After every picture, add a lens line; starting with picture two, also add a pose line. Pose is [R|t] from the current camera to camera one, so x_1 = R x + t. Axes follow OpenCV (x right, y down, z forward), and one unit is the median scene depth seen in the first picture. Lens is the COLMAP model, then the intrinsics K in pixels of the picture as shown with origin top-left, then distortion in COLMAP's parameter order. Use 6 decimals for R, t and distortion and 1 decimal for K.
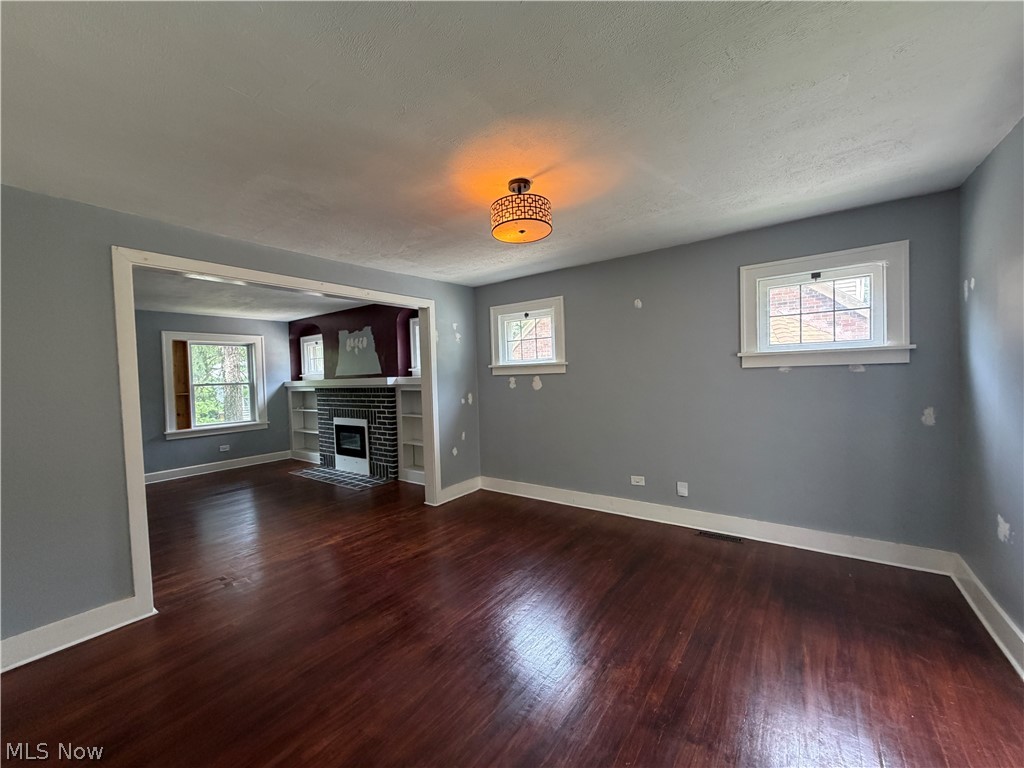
lens RADIAL K [[408.3, 0, 507.9], [0, 408.3, 386.3], [0, 0, 1]] dist [0.002723, -0.000490]
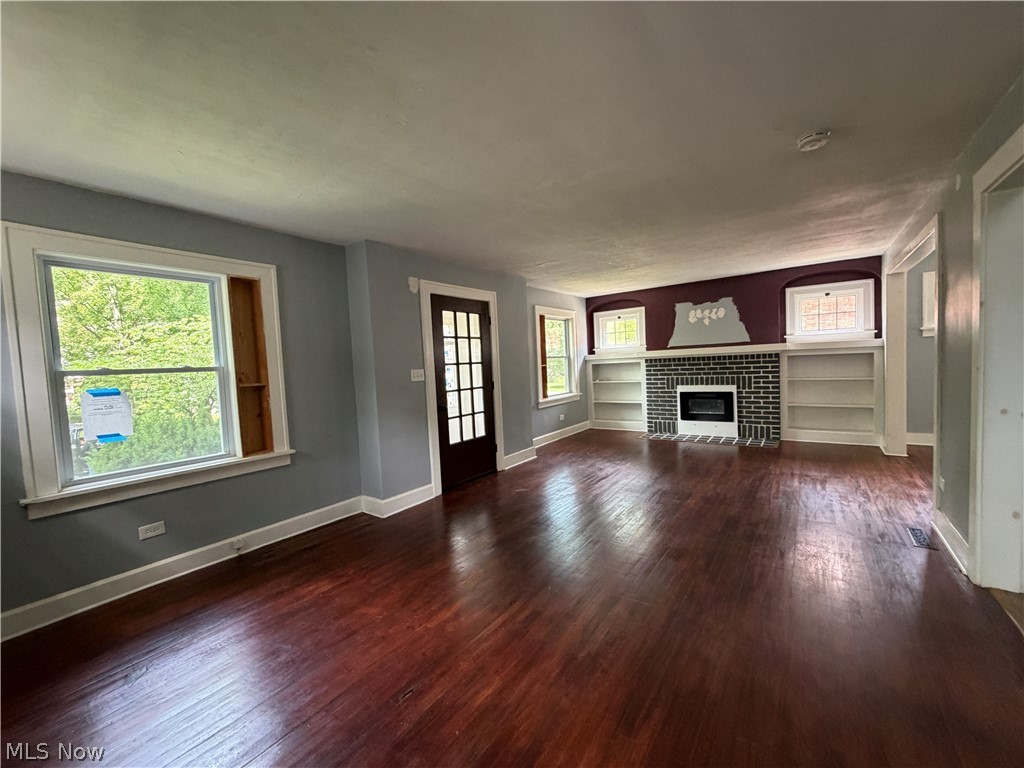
lens RADIAL K [[408.3, 0, 510.8], [0, 408.3, 386.8], [0, 0, 1]] dist [0.002723, -0.000490]
pose [[0.999550, -0.021961, 0.020451, -0.915991], [0.021240, 0.999167, 0.034833, 0.034625], [-0.021199, -0.034383, 0.999184, -0.049262]]
